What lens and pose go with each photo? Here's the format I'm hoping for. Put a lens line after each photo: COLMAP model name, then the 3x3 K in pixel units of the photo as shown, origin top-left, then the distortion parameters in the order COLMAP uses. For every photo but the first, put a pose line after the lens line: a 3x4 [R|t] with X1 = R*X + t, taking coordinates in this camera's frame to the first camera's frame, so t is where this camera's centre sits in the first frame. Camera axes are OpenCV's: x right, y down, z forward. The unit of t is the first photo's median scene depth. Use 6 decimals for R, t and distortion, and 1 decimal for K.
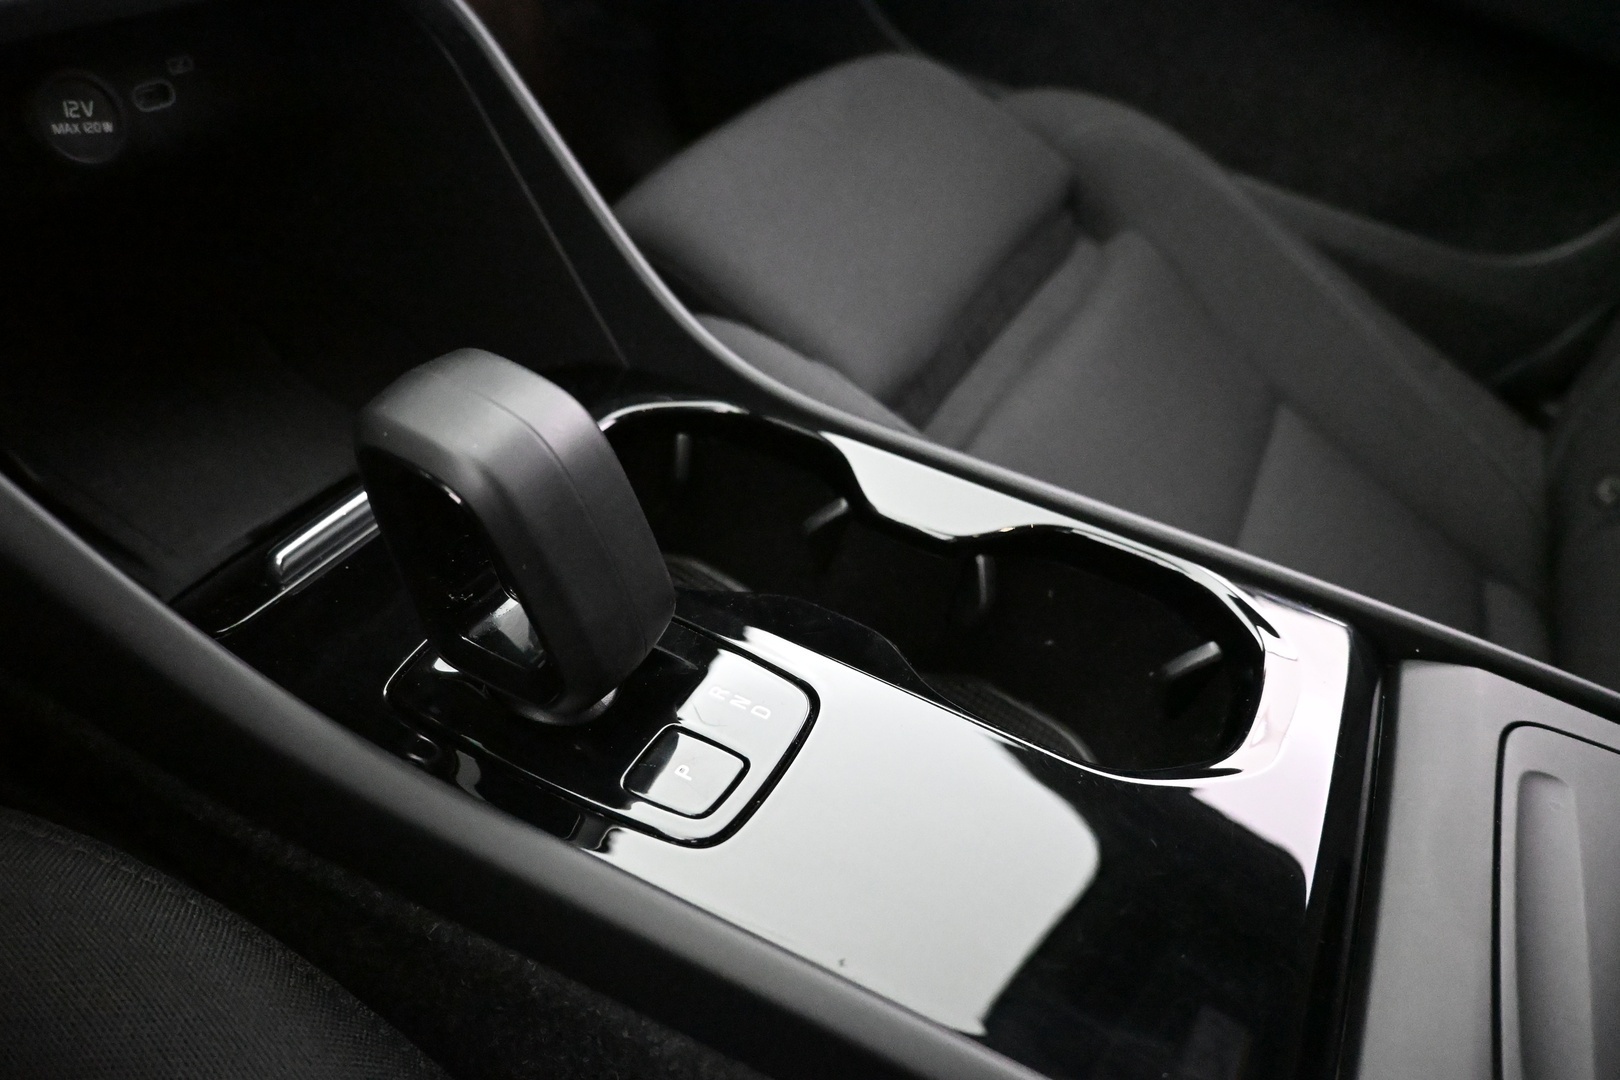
lens RADIAL K [[1102.9, 0, 810.0], [0, 1102.9, 540.0], [0, 0, 1]] dist [0.000470, -0.001504]
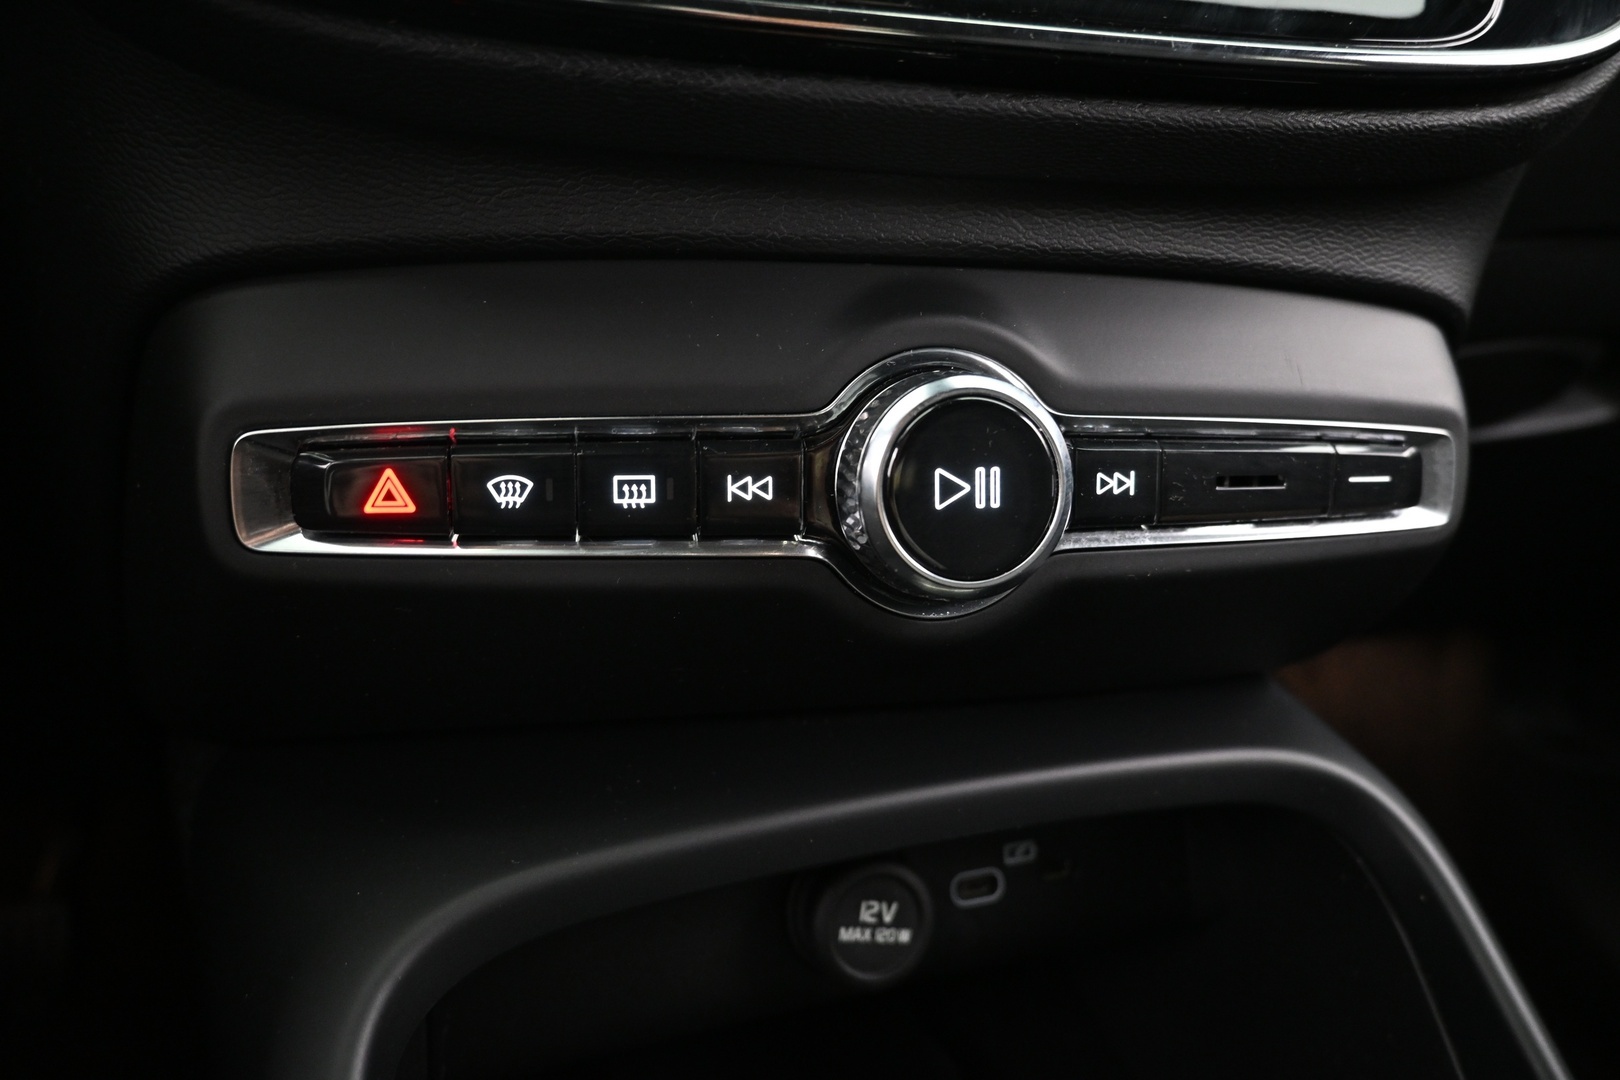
lens RADIAL K [[1102.9, 0, 810.0], [0, 1102.9, 540.0], [0, 0, 1]] dist [0.000470, -0.001504]
pose [[0.748589, 0.001437, -0.663033, -0.179418], [-0.364245, 0.836475, -0.409433, -0.271187], [0.554022, 0.548004, 0.626699, 0.335410]]
